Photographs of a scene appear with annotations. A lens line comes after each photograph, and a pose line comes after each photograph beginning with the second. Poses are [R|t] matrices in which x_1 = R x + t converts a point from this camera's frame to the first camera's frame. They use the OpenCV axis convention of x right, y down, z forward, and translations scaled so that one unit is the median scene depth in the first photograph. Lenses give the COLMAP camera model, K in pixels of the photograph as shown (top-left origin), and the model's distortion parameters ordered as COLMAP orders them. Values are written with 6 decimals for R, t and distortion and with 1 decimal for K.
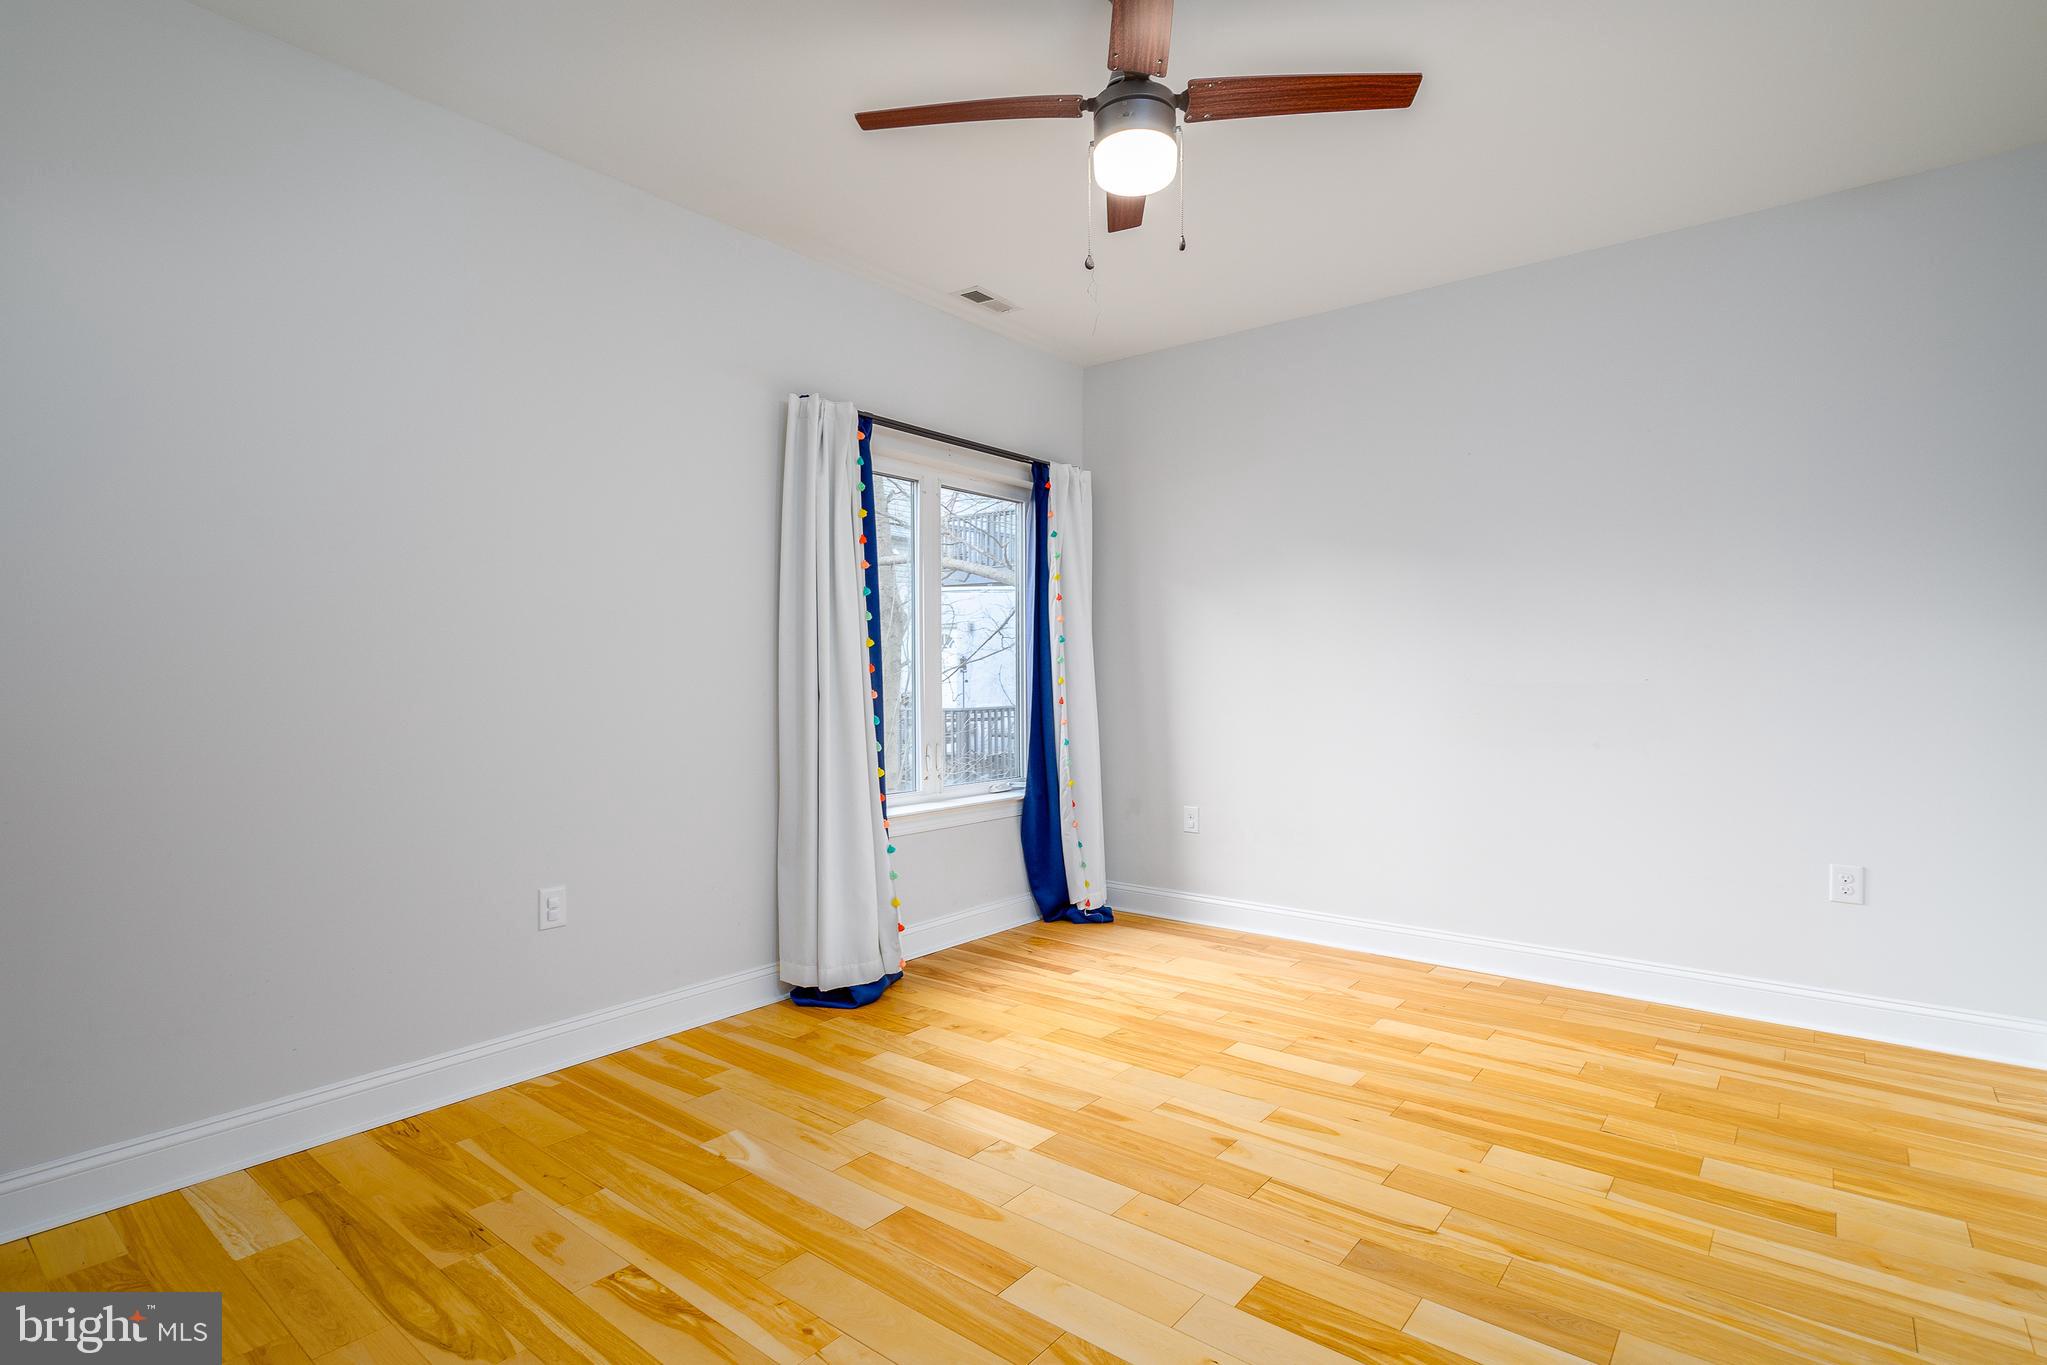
lens RADIAL K [[973.9, 0, 1038.3], [0, 973.9, 669.9], [0, 0, 1]] dist [-0.001106, 0.000508]
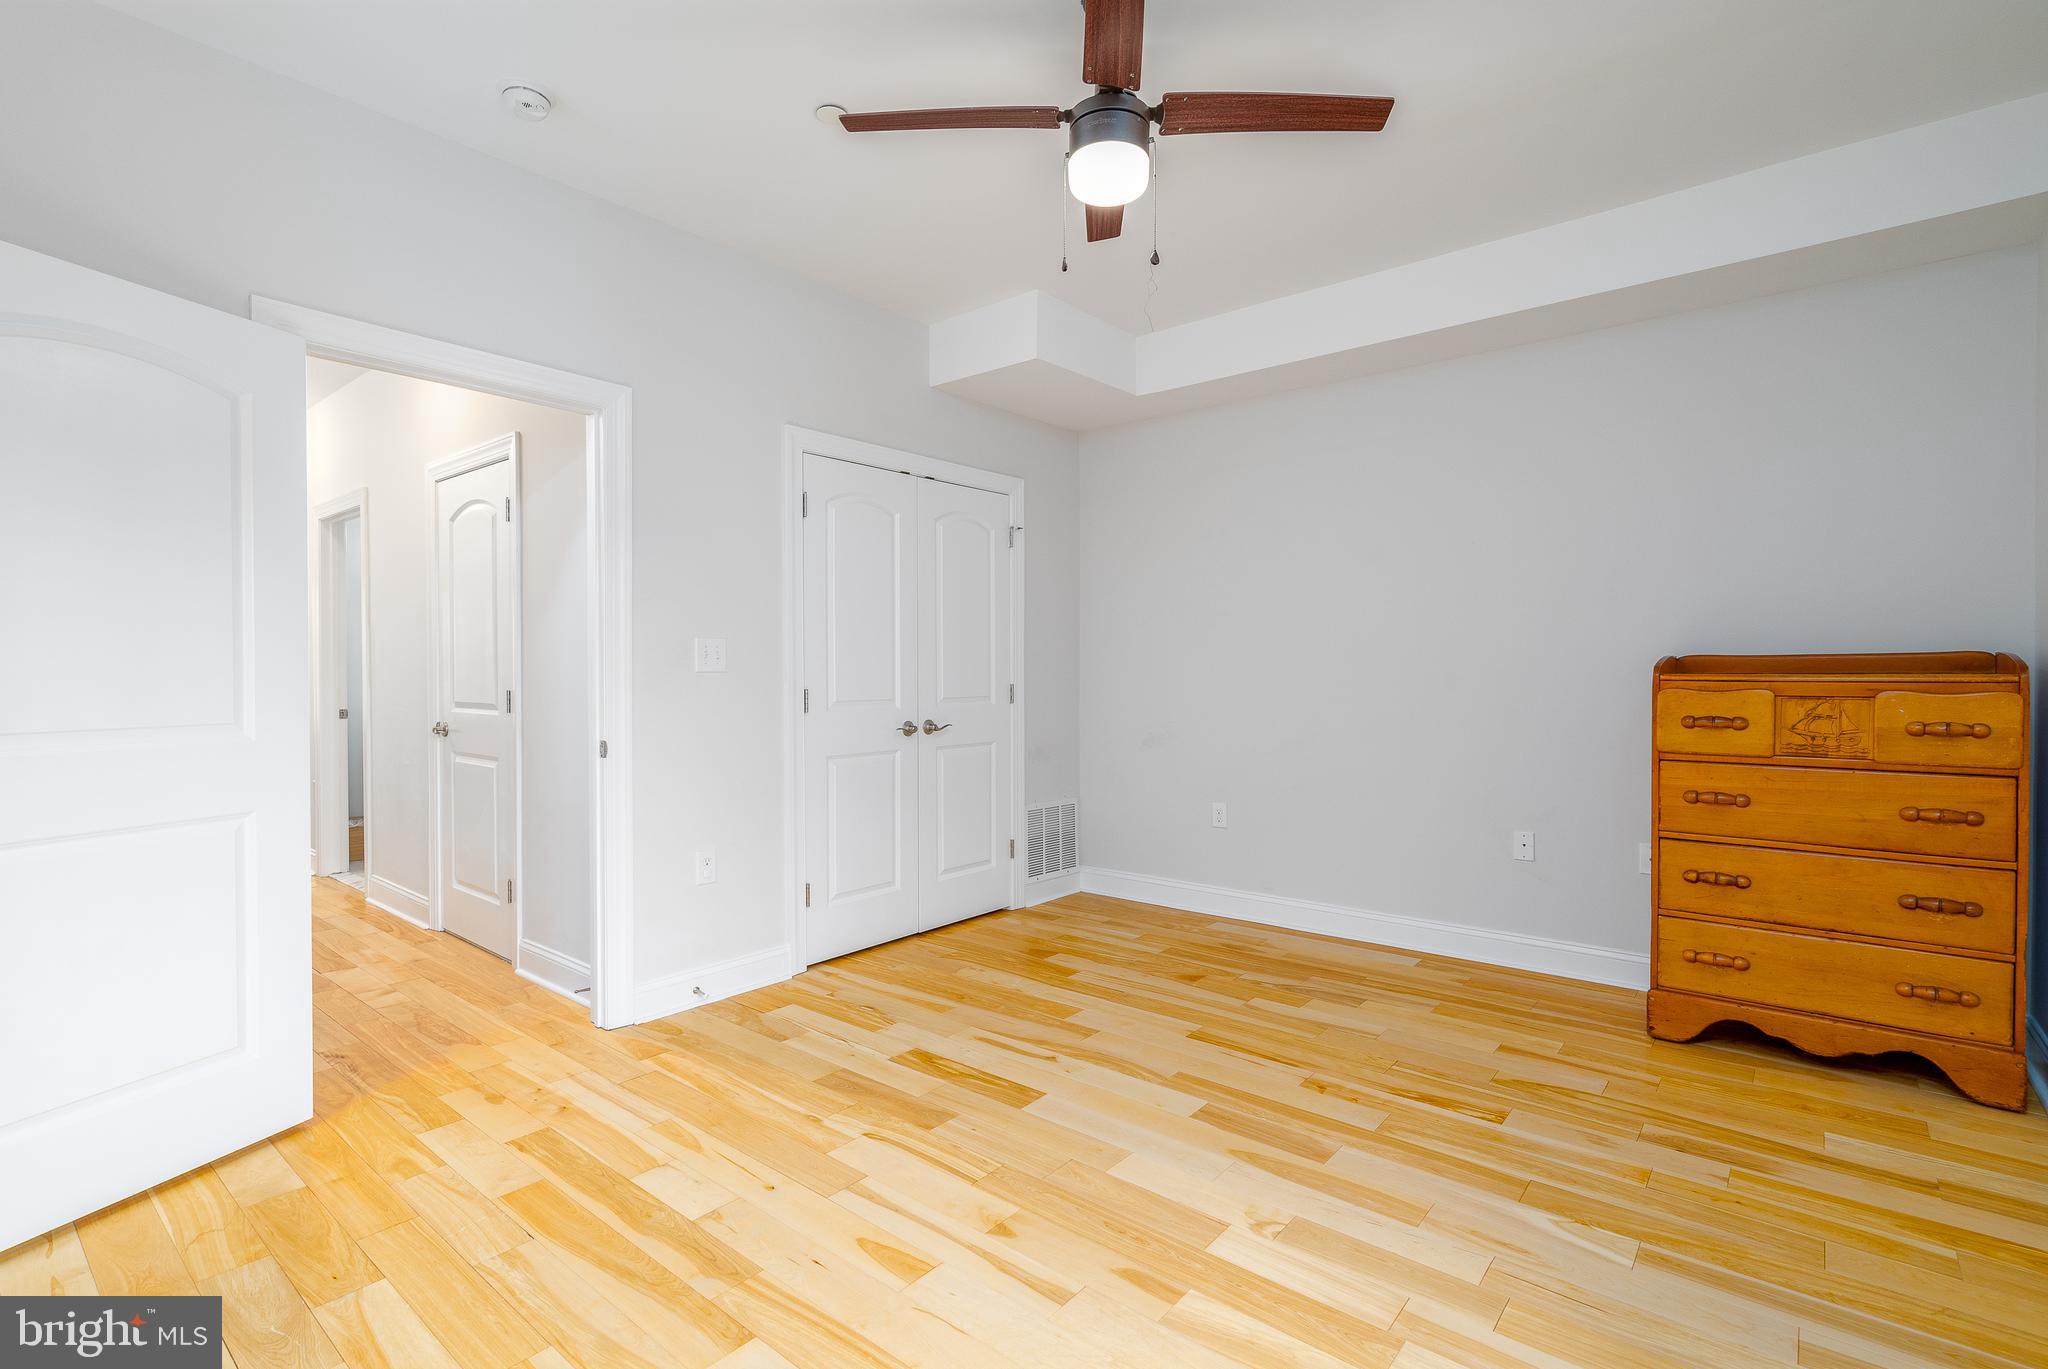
lens RADIAL K [[950.2, 0, 1024.0], [0, 950.2, 684.5], [0, 0, 1]] dist [-0.000012, 0.000443]
pose [[-0.999880, 0.004272, 0.014873, 0.175182], [0.004439, 0.999927, 0.011220, 0.005769], [-0.014824, 0.011285, -0.999826, 2.012218]]
